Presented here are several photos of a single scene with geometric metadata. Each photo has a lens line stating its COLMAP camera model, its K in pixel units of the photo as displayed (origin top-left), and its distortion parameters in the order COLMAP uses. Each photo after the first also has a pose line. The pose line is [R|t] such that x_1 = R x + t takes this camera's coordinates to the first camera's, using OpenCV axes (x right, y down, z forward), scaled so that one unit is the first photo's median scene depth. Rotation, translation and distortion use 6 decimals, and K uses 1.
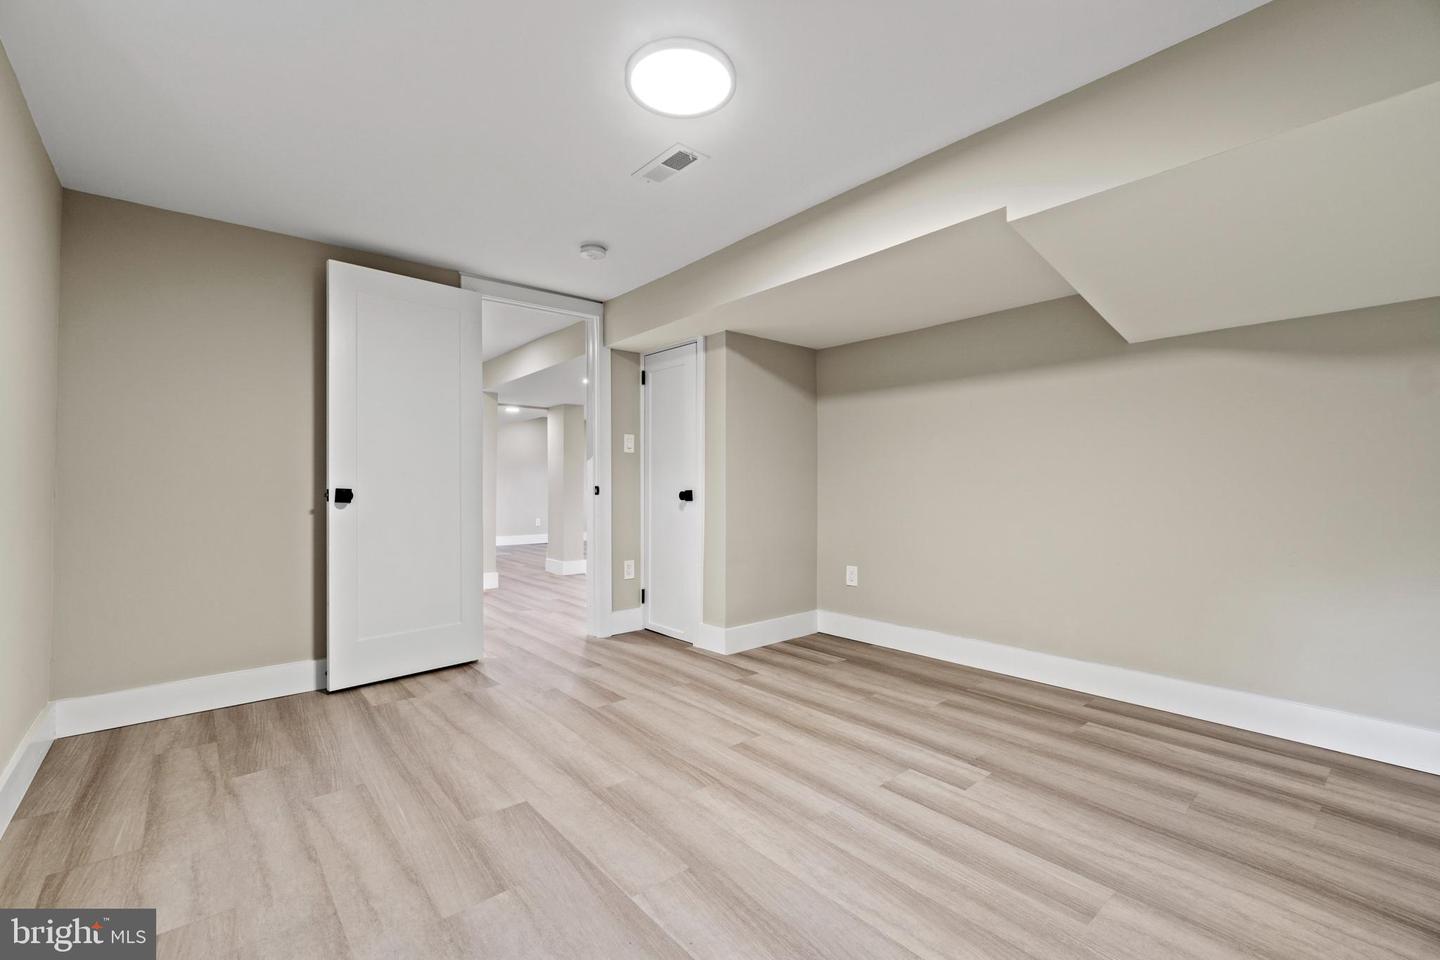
lens RADIAL K [[623.3, 0, 718.2], [0, 623.3, 478.0], [0, 0, 1]] dist [-0.006170, 0.002582]
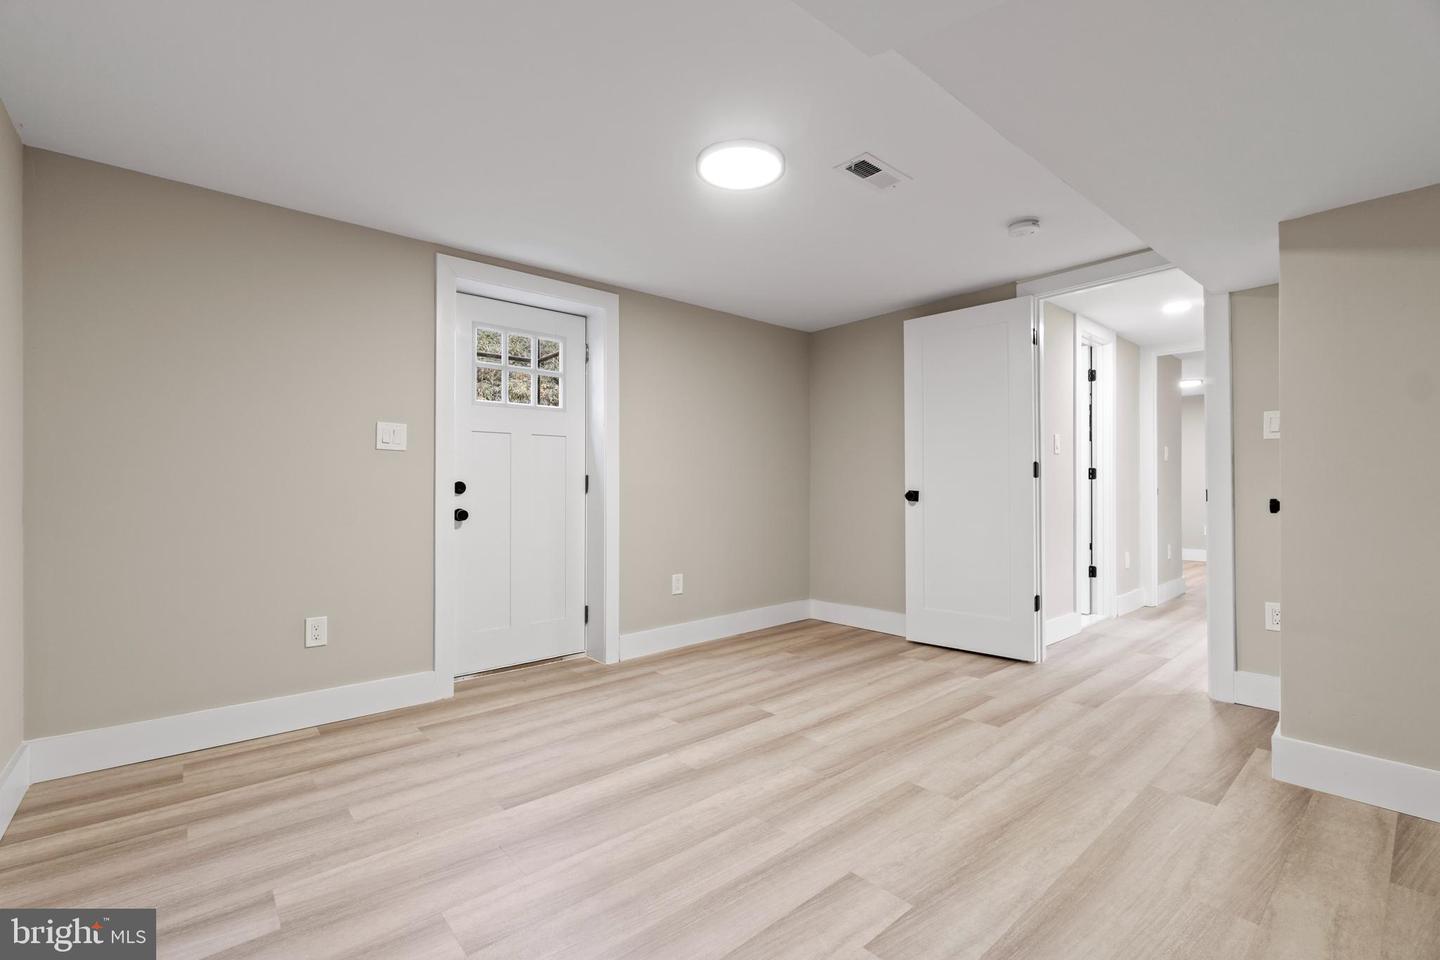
lens RADIAL K [[623.3, 0, 708.8], [0, 623.3, 485.8], [0, 0, 1]] dist [-0.006170, 0.002582]
pose [[-0.010112, 0.000325, -0.999949, 0.994832], [0.015519, 0.999880, 0.000168, -0.000142], [0.999828, -0.015516, -0.010116, 0.787516]]
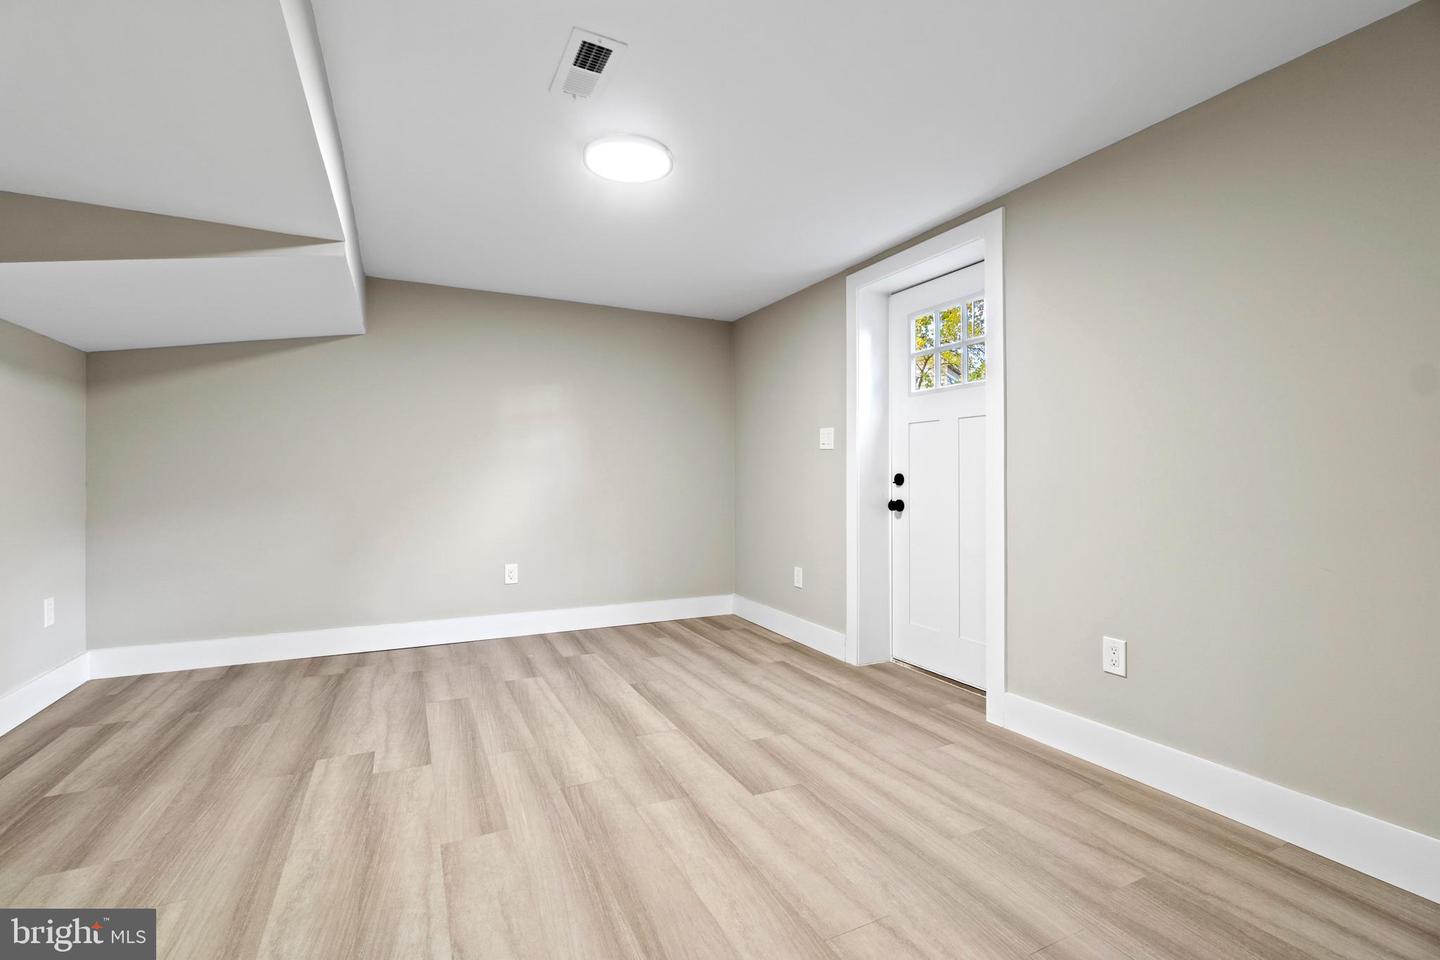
lens RADIAL K [[623.3, 0, 711.3], [0, 623.3, 478.7], [0, 0, 1]] dist [-0.006170, 0.002582]
pose [[-0.968502, -0.000720, 0.249004, -0.447361], [-0.003830, 0.999921, -0.012004, 0.014116], [-0.248976, -0.012580, -0.968428, 1.814867]]
